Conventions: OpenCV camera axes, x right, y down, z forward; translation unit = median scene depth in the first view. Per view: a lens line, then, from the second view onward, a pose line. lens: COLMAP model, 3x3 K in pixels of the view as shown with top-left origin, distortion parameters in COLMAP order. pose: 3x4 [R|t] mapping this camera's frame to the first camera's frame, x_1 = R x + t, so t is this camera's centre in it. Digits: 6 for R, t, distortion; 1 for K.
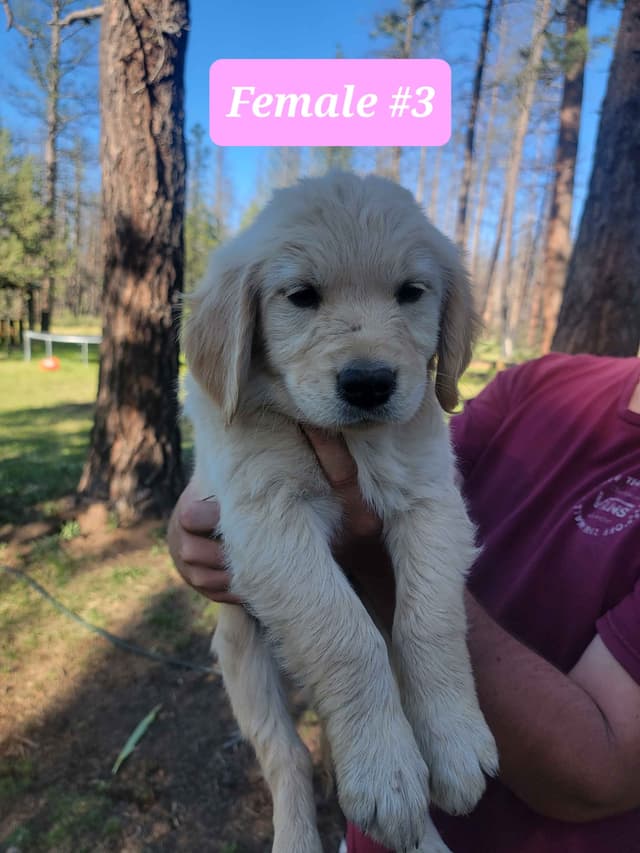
lens RADIAL K [[620.1, 0, 318.0], [0, 620.1, 440.3], [0, 0, 1]] dist [0.060715, -0.071688]
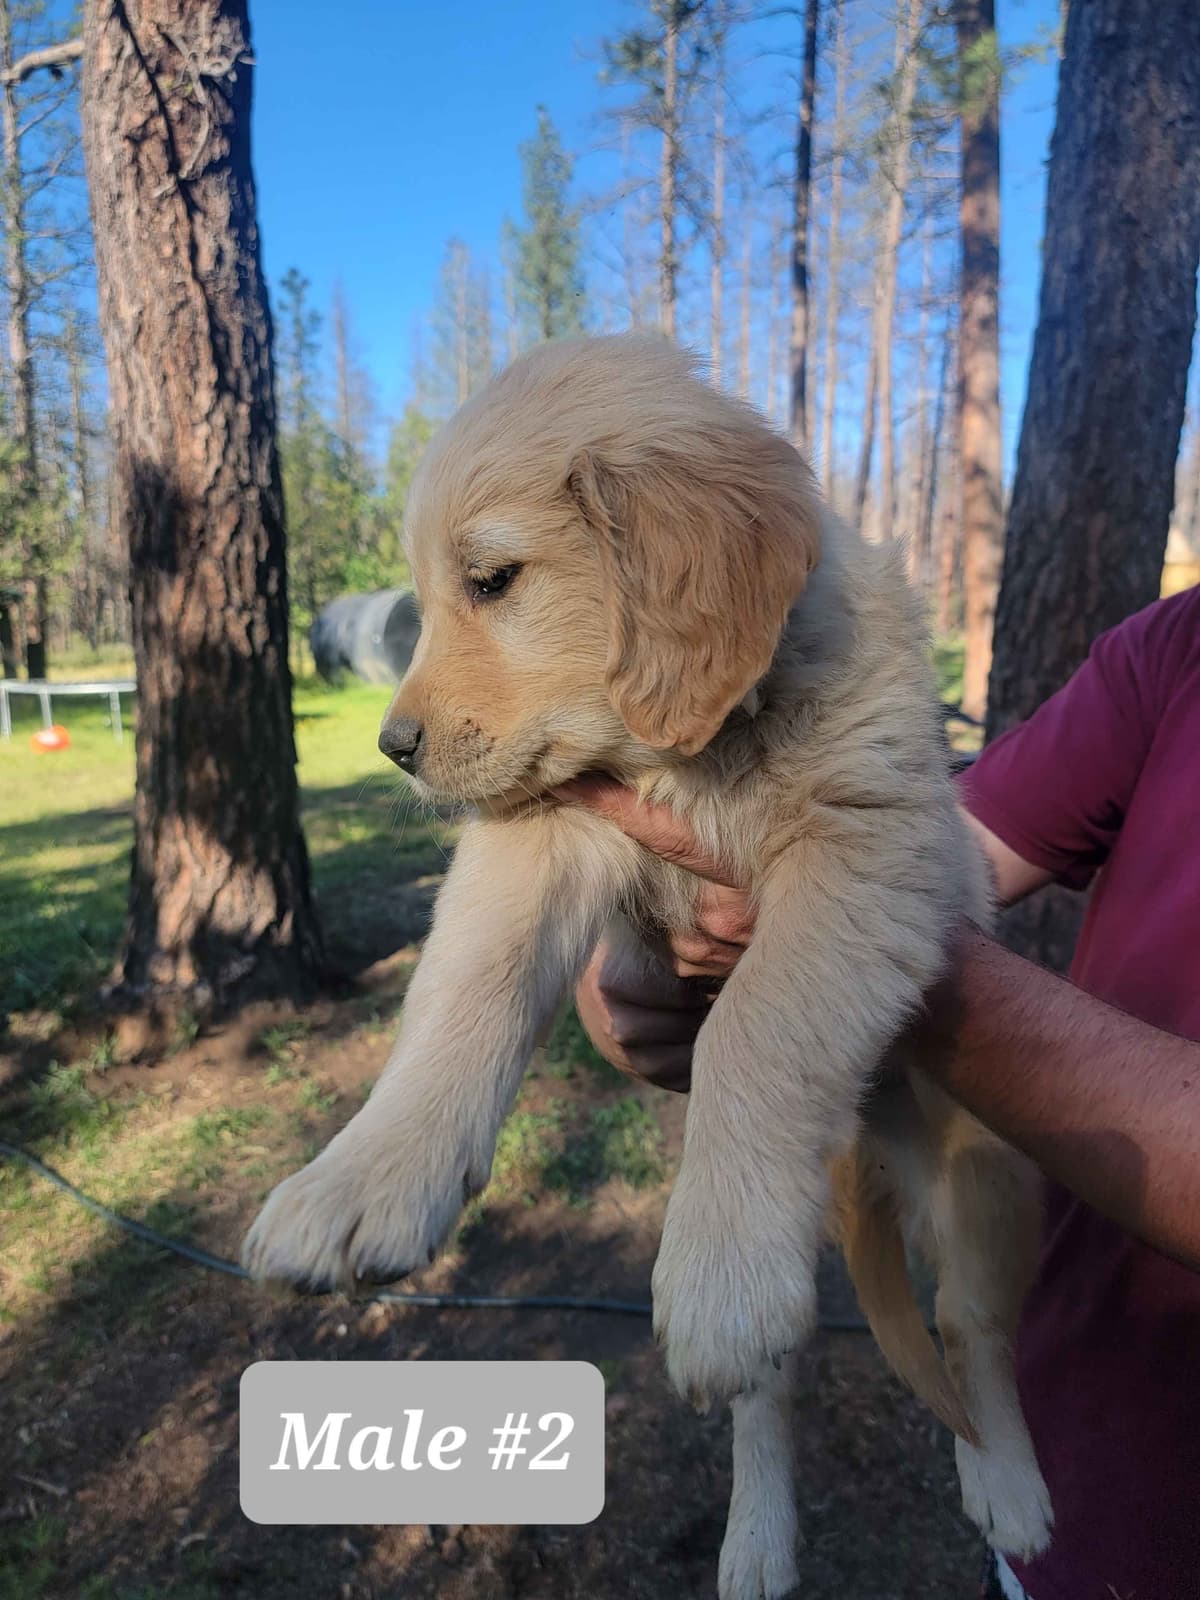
lens RADIAL K [[1154.0, 0, 607.4], [0, 1154.0, 815.4], [0, 0, 1]] dist [0.066600, -0.075097]
pose [[0.995311, -0.091035, 0.032700, -0.000381], [0.091615, 0.995654, -0.016705, 0.005093], [-0.031038, 0.019623, 0.999326, 0.029221]]
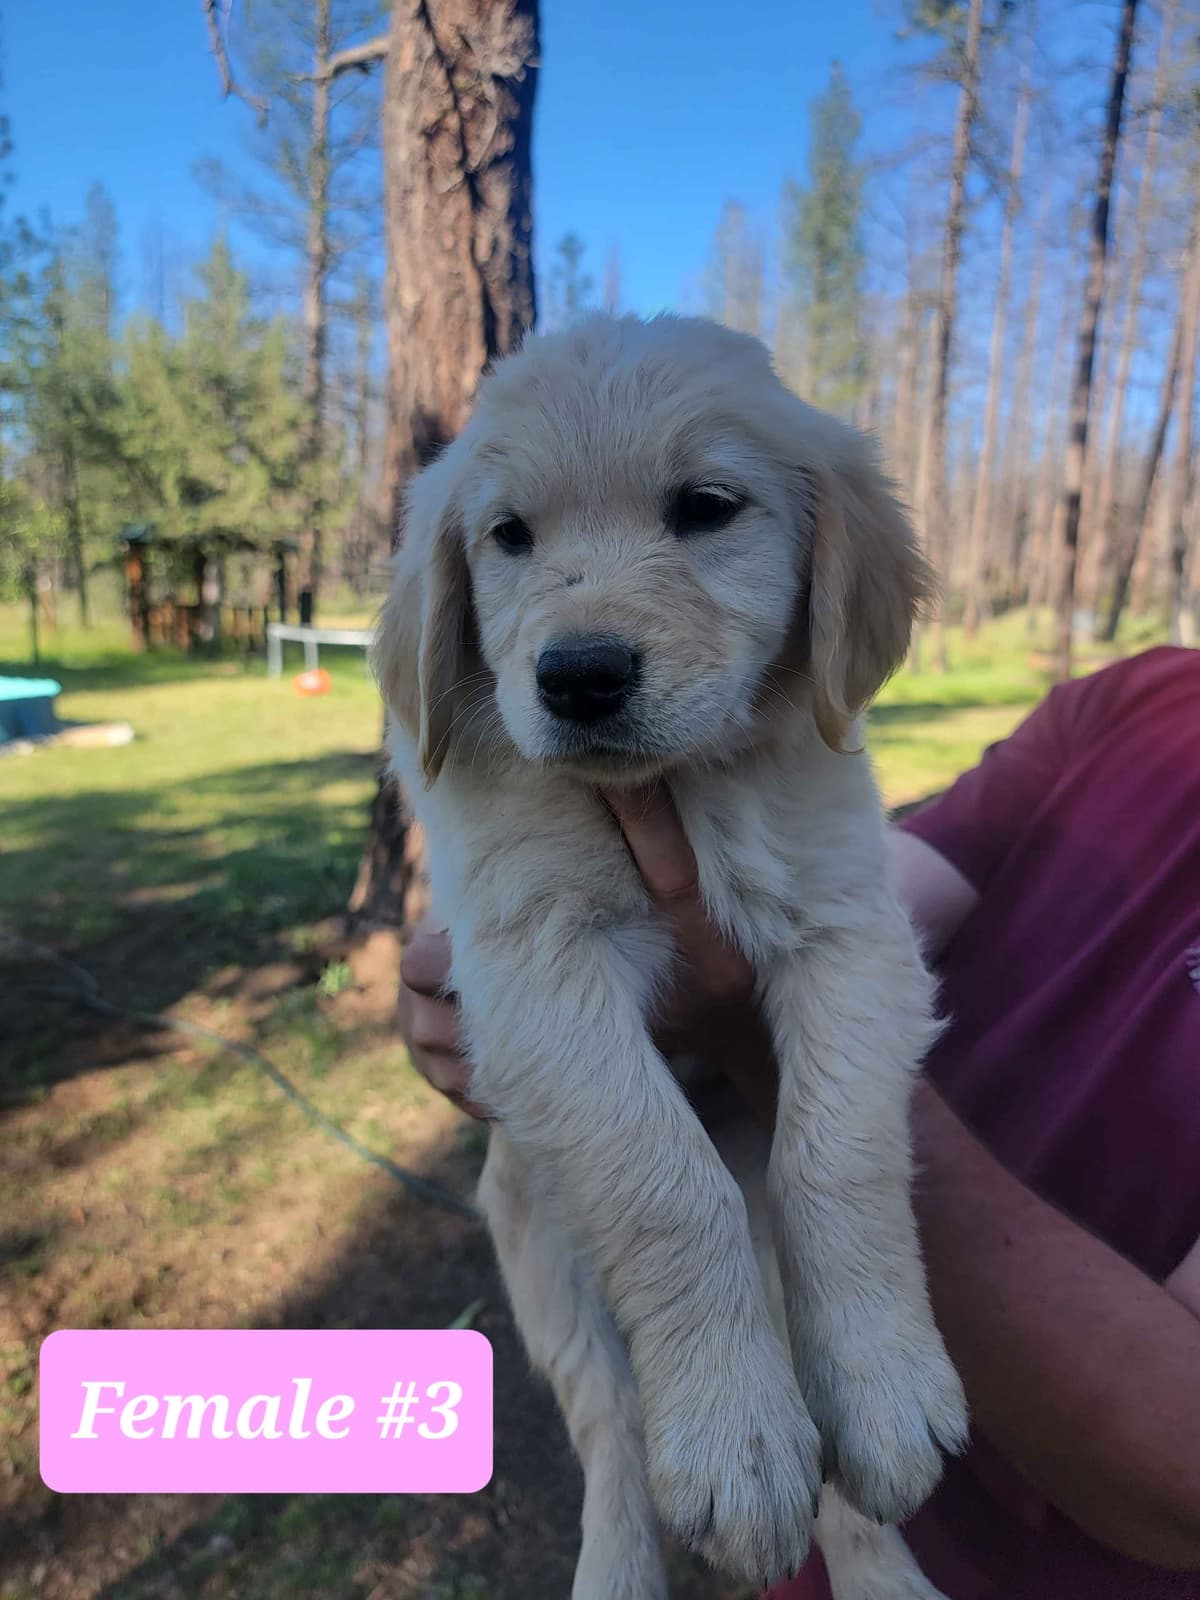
lens RADIAL K [[1172.9, 0, 601.1], [0, 1172.9, 810.6], [0, 0, 1]] dist [0.035129, -0.035817]
pose [[0.986078, -0.002939, -0.166257, 0.014193], [0.001976, 0.999980, -0.005959, 0.000083], [0.166272, 0.005547, 0.986064, -0.000826]]
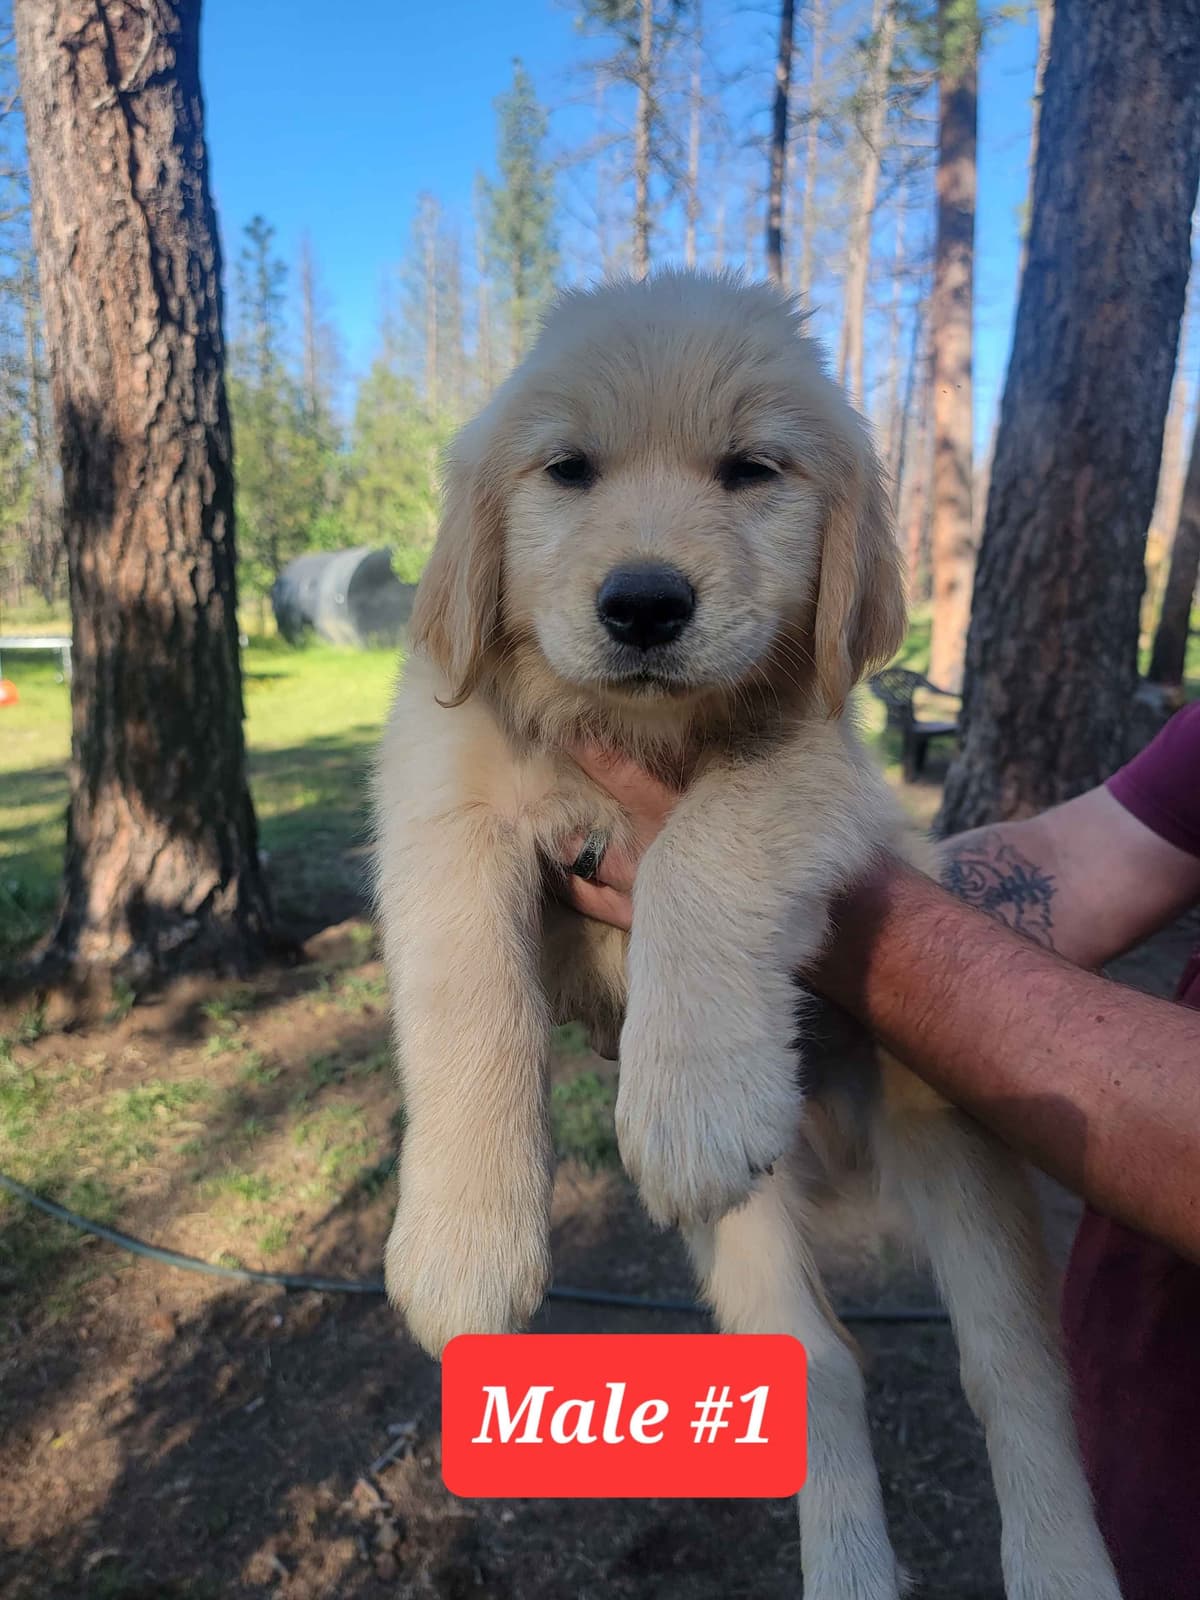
lens RADIAL K [[1154.9, 0, 618.0], [0, 1154.9, 800.1], [0, 0, 1]] dist [0.065233, -0.070109]
pose [[0.994487, -0.078464, 0.069569, 0.003232], [0.078537, 0.996910, 0.001683, 0.008069], [-0.069486, 0.003790, 0.997576, 0.065353]]
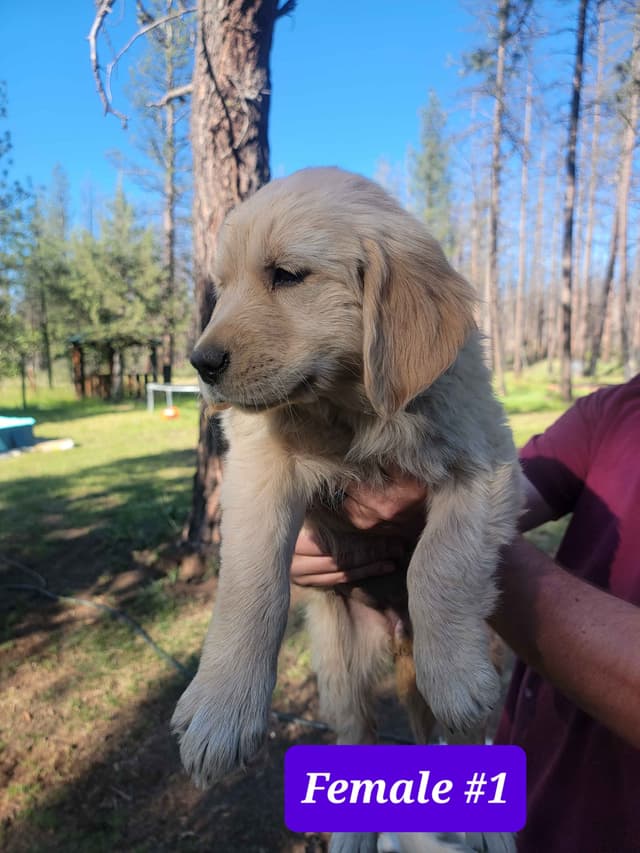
lens RADIAL K [[622.8, 0, 320.0], [0, 622.8, 426.5], [0, 0, 1]] dist [0.032675, -0.031499]
pose [[0.983337, -0.051438, -0.174360, 0.028651], [0.037275, 0.995806, -0.083554, -0.003236], [0.177927, 0.075663, 0.981131, 0.018579]]
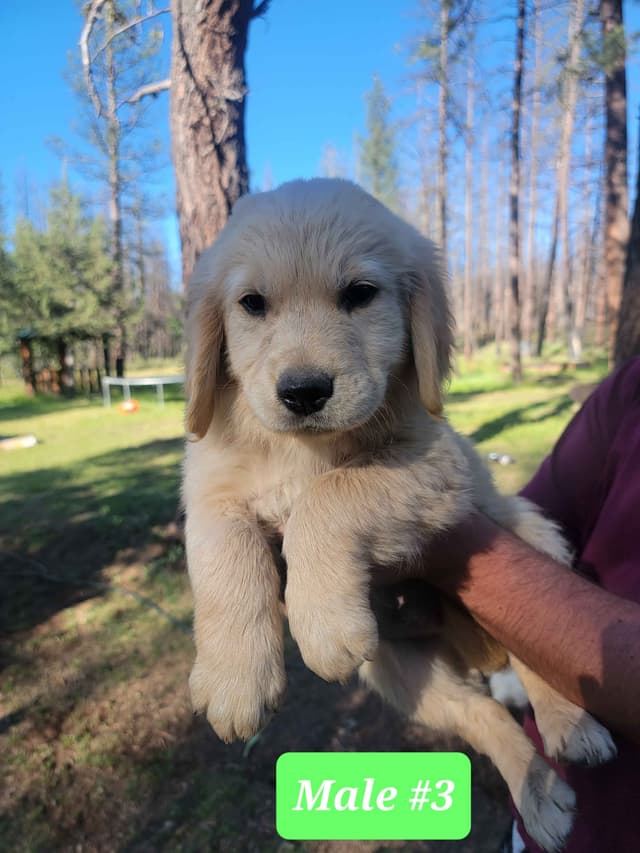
lens RADIAL K [[625.3, 0, 320.6], [0, 625.3, 432.2], [0, 0, 1]] dist [0.035129, -0.035817]
pose [[0.991049, -0.086453, -0.101723, -0.014031], [0.081455, 0.995303, -0.052316, 0.011414], [0.105768, 0.043562, 0.993436, -0.060476]]
